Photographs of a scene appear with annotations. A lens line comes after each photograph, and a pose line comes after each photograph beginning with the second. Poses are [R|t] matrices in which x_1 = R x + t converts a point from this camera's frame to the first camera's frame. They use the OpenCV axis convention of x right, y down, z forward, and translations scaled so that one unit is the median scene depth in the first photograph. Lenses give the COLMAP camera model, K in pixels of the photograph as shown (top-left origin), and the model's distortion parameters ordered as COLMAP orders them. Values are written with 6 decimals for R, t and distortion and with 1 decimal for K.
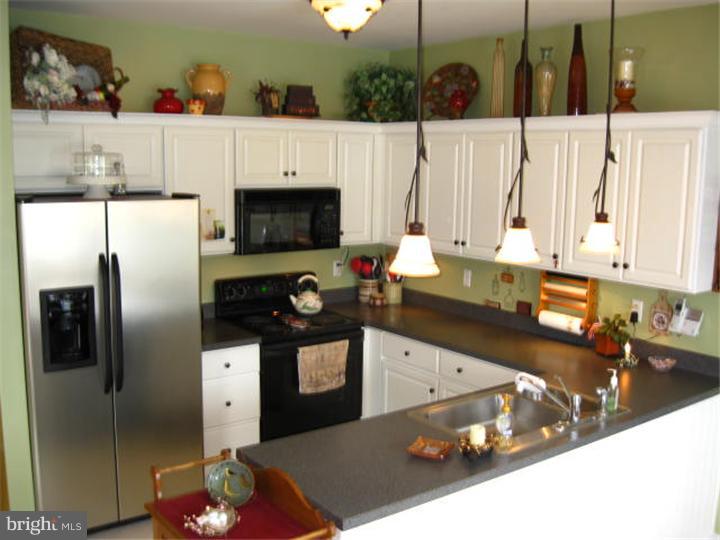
lens RADIAL K [[767.0, 0, 360.0], [0, 767.0, 270.0], [0, 0, 1]] dist [-0.151161, 0.230311]
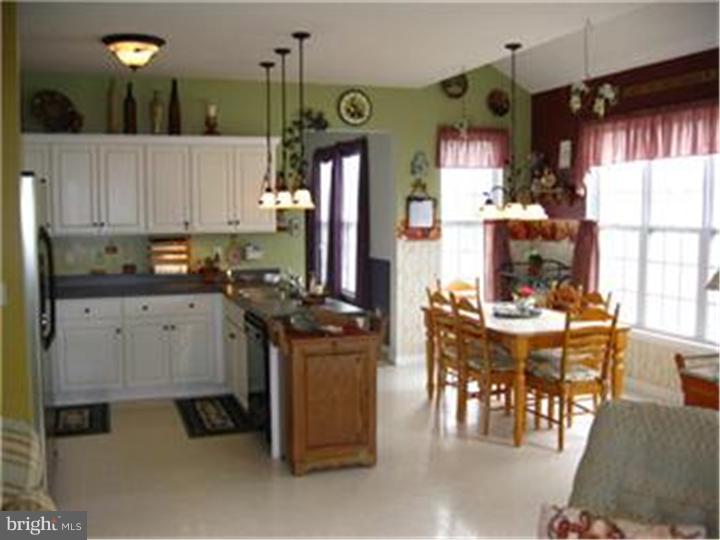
lens RADIAL K [[767.0, 0, 360.0], [0, 767.0, 270.0], [0, 0, 1]] dist [-0.151161, 0.230311]
pose [[0.311792, -0.097272, 0.945158, -1.136583], [0.150409, 0.987256, 0.051988, 0.050314], [-0.938170, 0.125951, 0.322449, 0.161267]]
